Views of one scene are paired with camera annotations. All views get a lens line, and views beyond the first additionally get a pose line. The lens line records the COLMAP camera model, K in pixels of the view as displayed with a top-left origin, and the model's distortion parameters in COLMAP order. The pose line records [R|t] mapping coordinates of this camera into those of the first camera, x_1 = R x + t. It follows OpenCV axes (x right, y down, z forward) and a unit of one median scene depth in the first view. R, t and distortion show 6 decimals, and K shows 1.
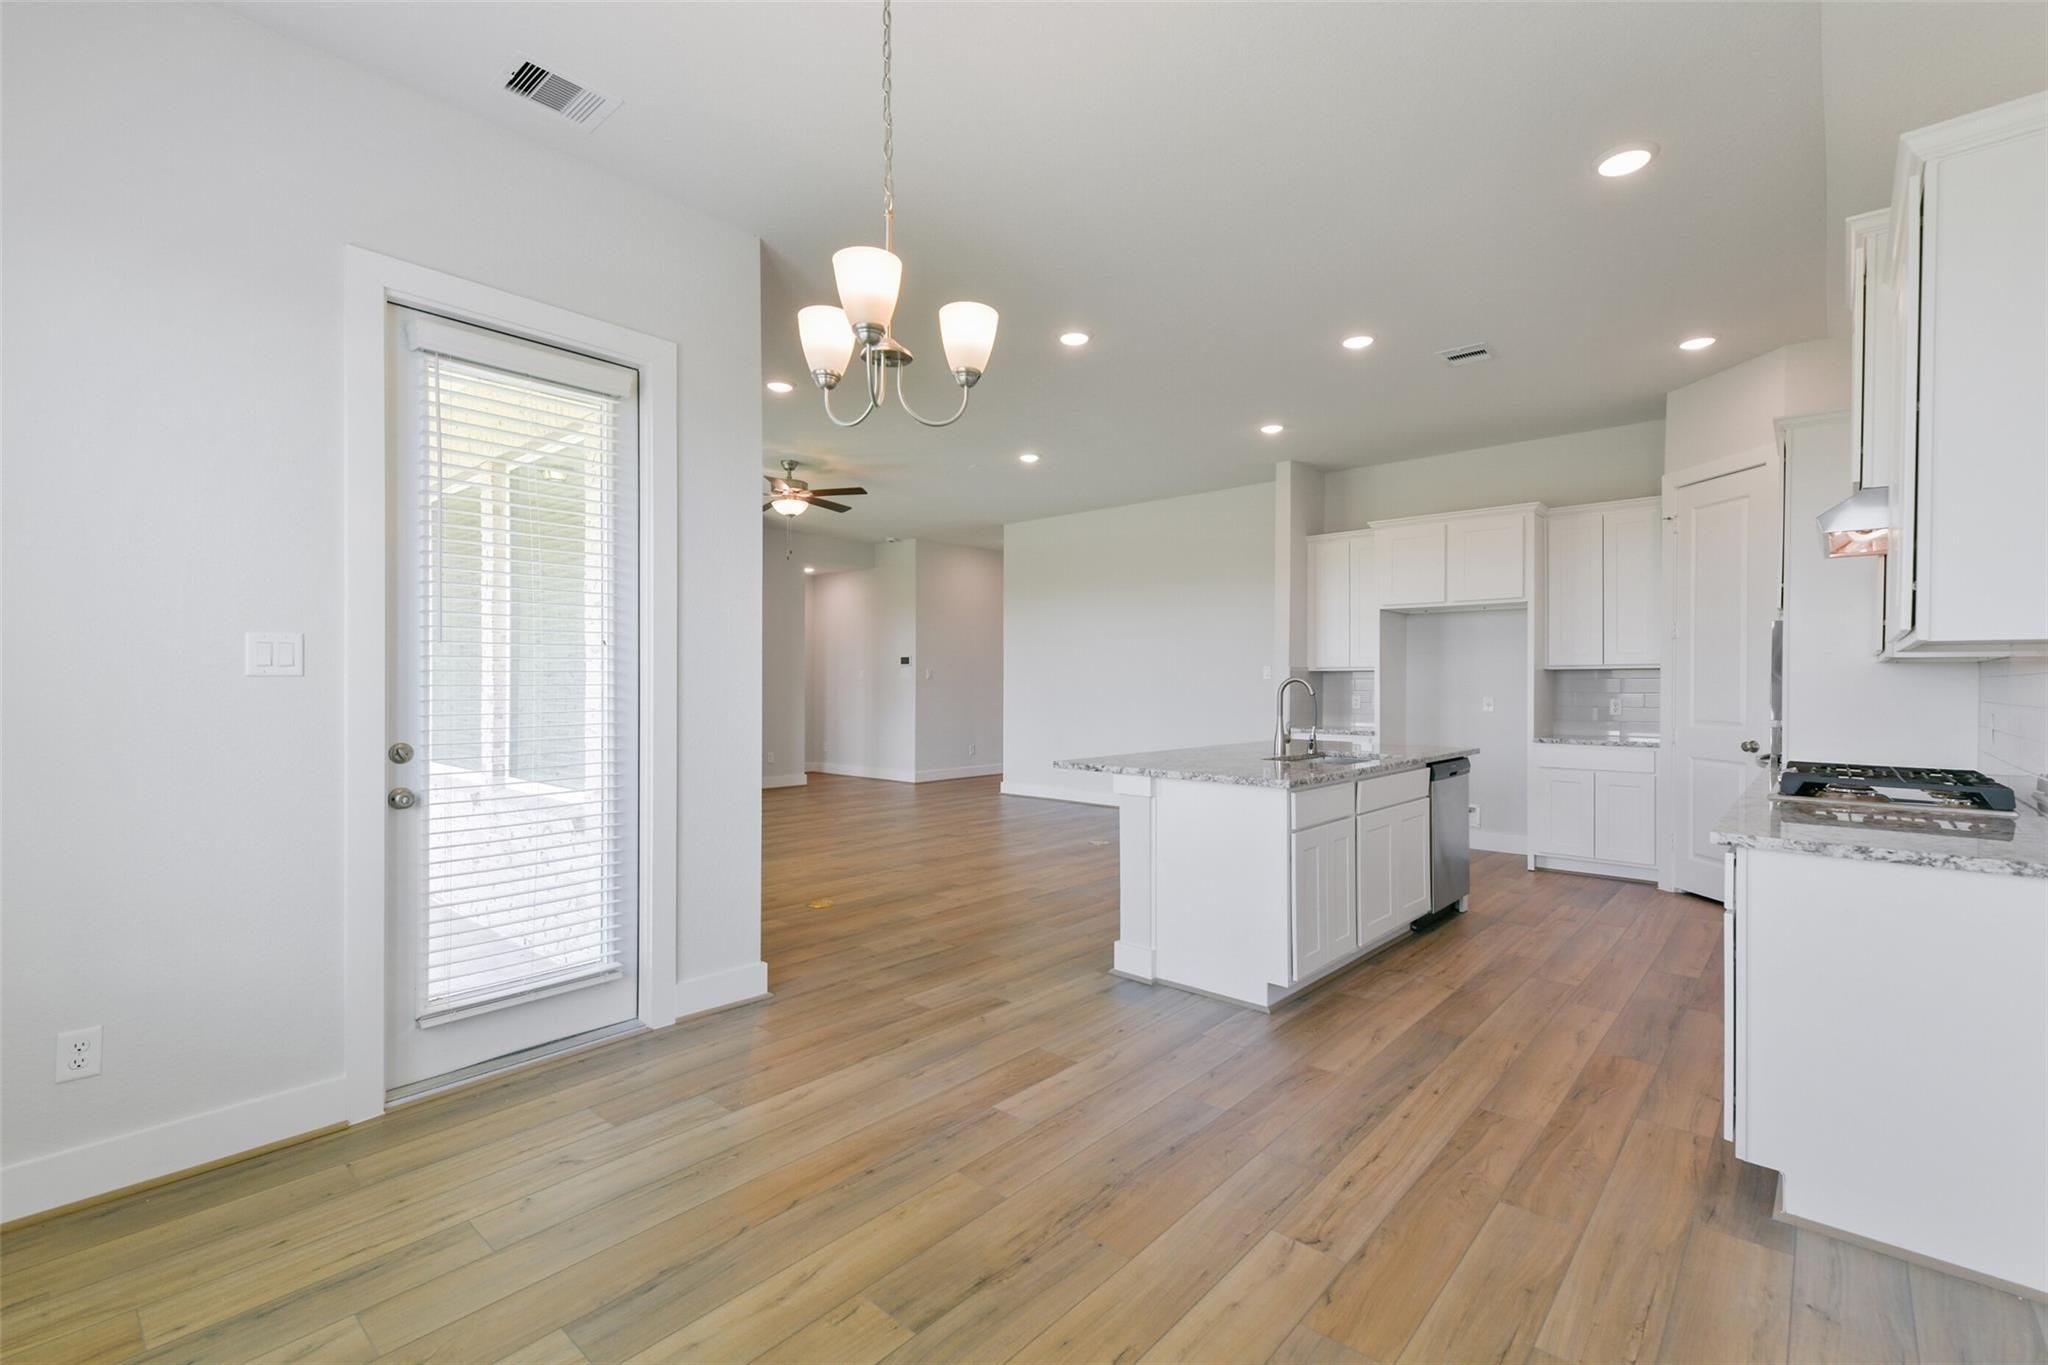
lens RADIAL K [[835.1, 0, 1028.0], [0, 835.1, 679.6], [0, 0, 1]] dist [0.024092, -0.000207]
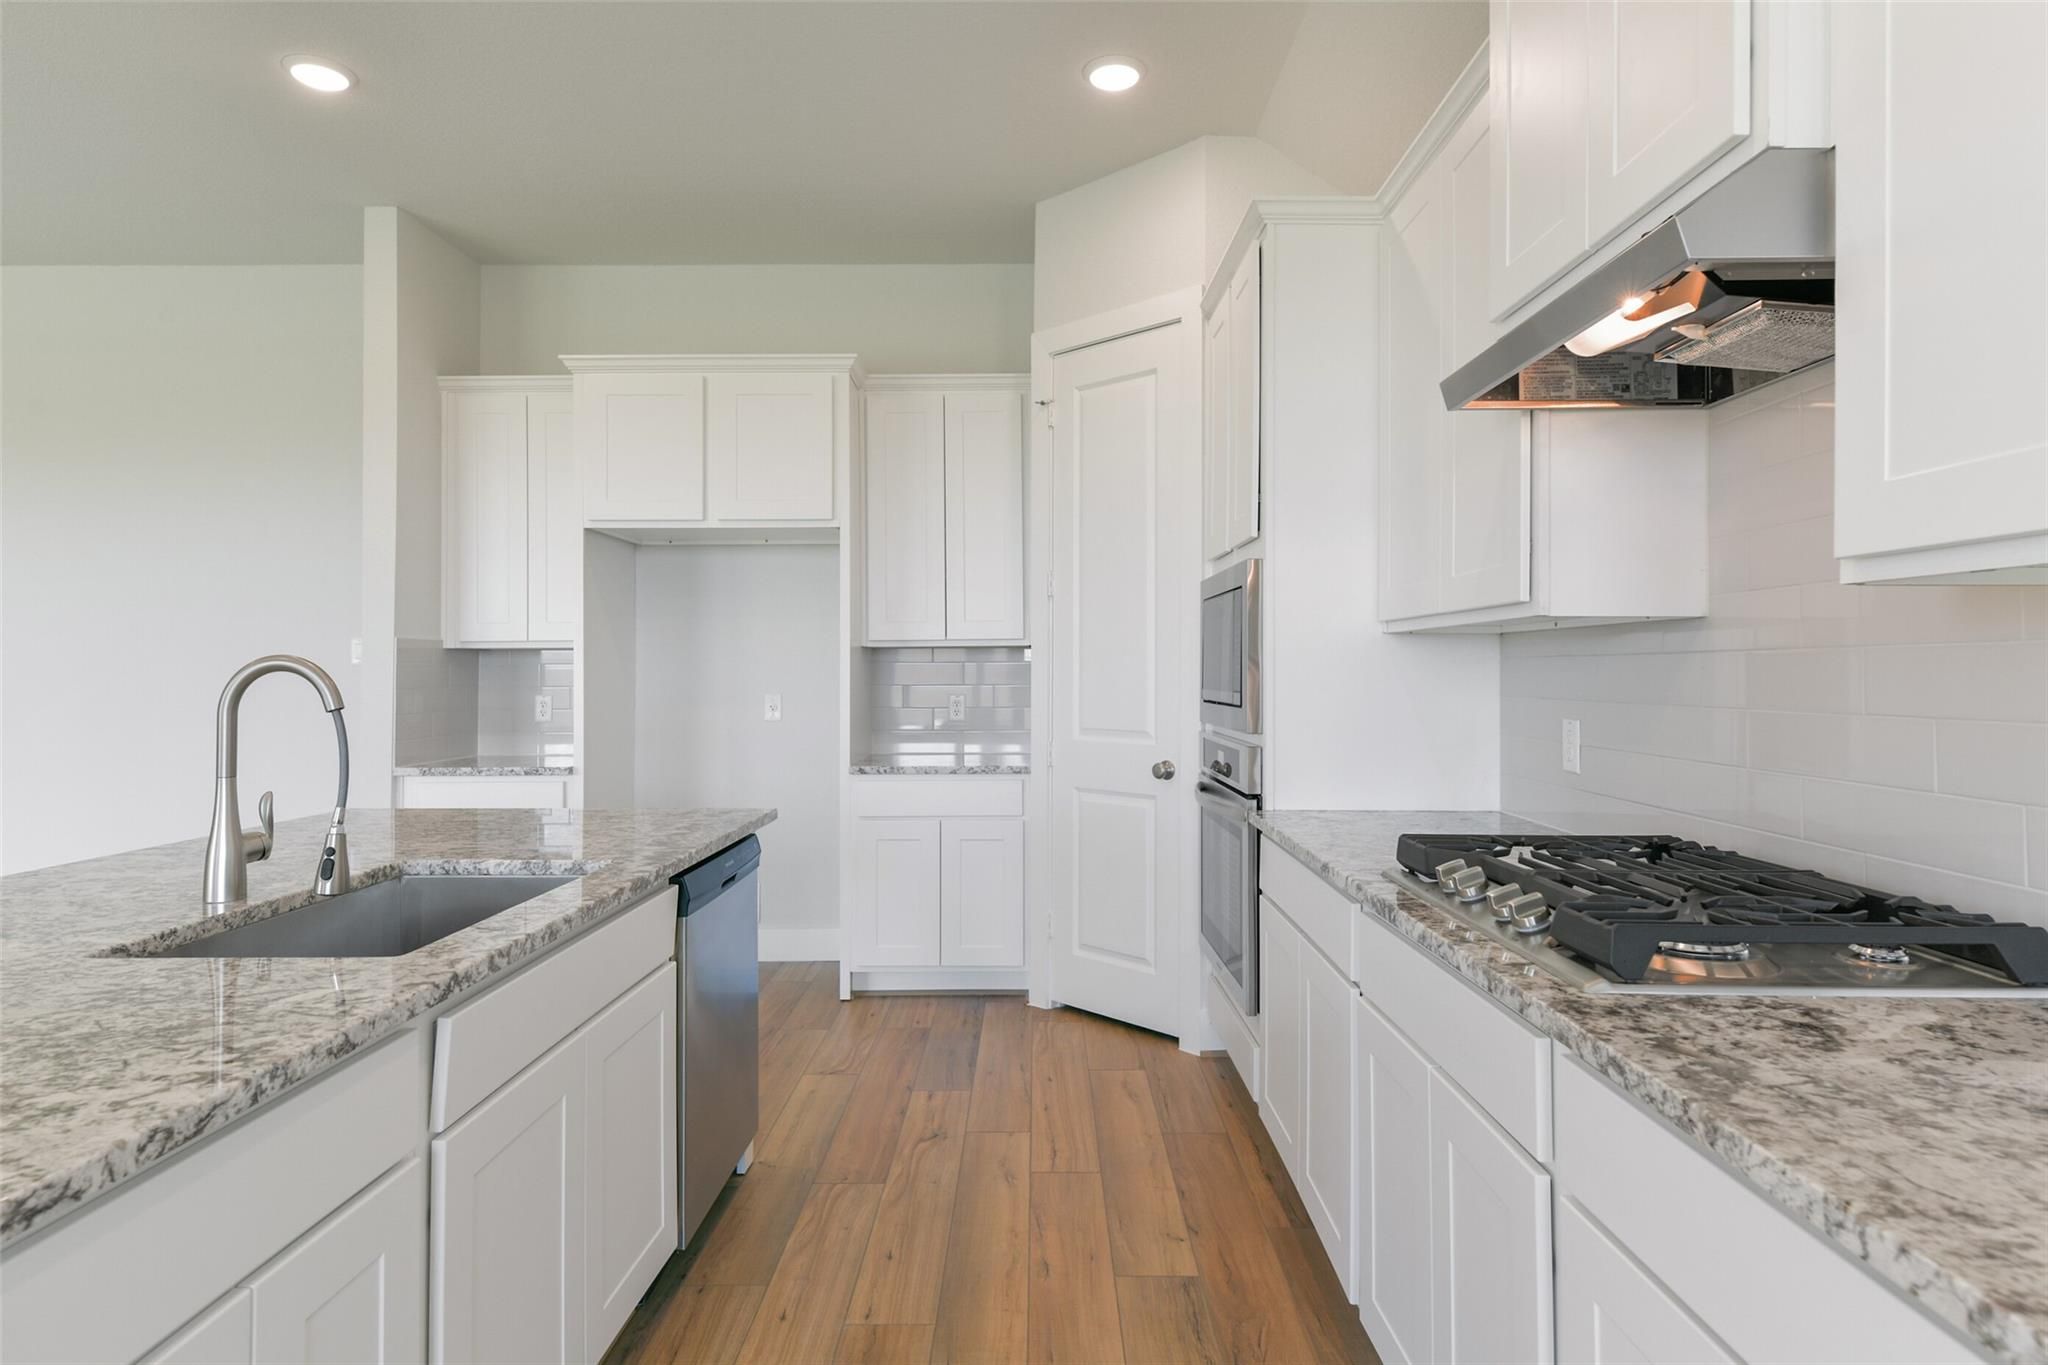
lens RADIAL K [[1086.8, 0, 1083.1], [0, 1086.8, 656.7], [0, 0, 1]] dist [0.001039, 0.000203]
pose [[0.693491, 0.002101, 0.720462, 0.179566], [0.003486, 0.999974, -0.006271, -0.000056], [-0.720457, 0.006860, 0.693466, 0.376123]]
